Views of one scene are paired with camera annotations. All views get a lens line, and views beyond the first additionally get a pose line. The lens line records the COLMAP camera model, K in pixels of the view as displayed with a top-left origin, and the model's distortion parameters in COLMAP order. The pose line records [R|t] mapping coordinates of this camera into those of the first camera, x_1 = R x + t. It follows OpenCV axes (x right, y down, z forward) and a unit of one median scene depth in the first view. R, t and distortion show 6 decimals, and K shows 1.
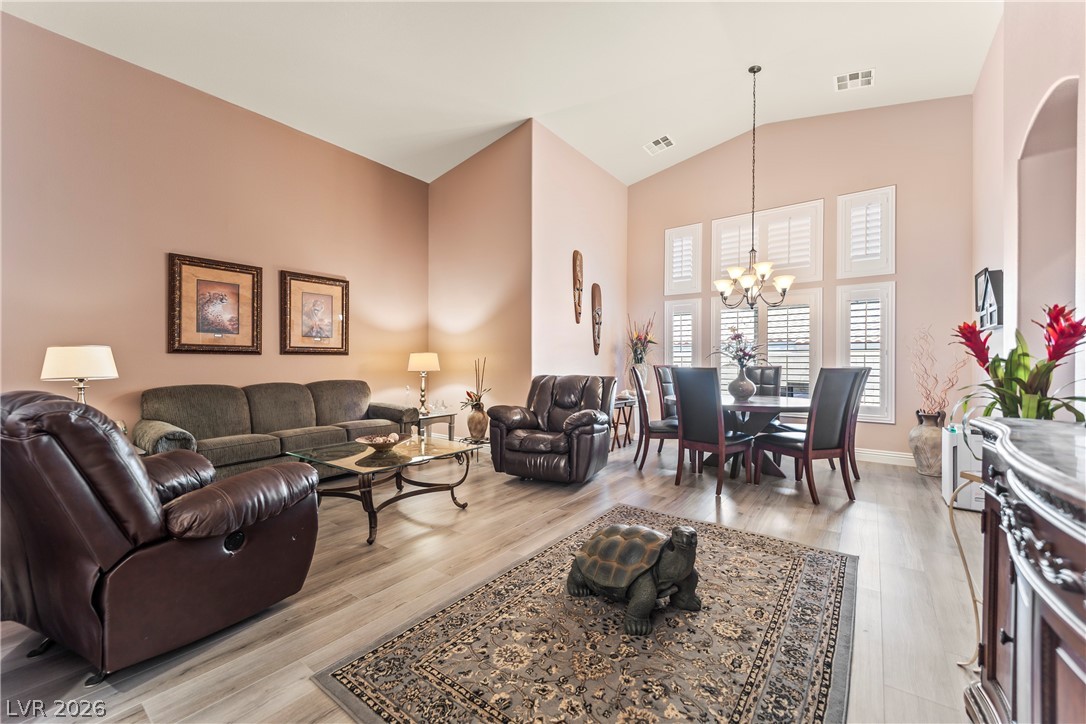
lens RADIAL K [[434.8, 0, 538.6], [0, 434.8, 353.2], [0, 0, 1]] dist [0.021224, -0.010976]
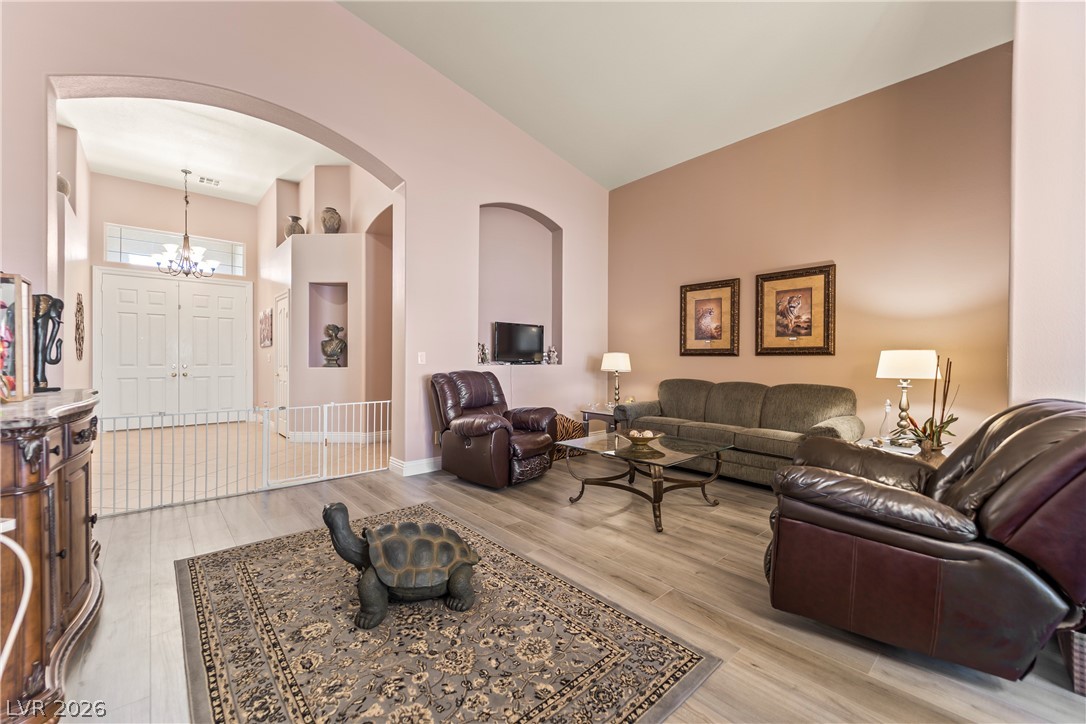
lens RADIAL K [[434.8, 0, 542.5], [0, 434.8, 363.0], [0, 0, 1]] dist [0.021224, -0.010976]
pose [[-0.189566, 0.006315, -0.981848, 1.172907], [0.010796, 0.999932, 0.004347, 0.022258], [0.981809, -0.009776, -0.189621, 1.525246]]
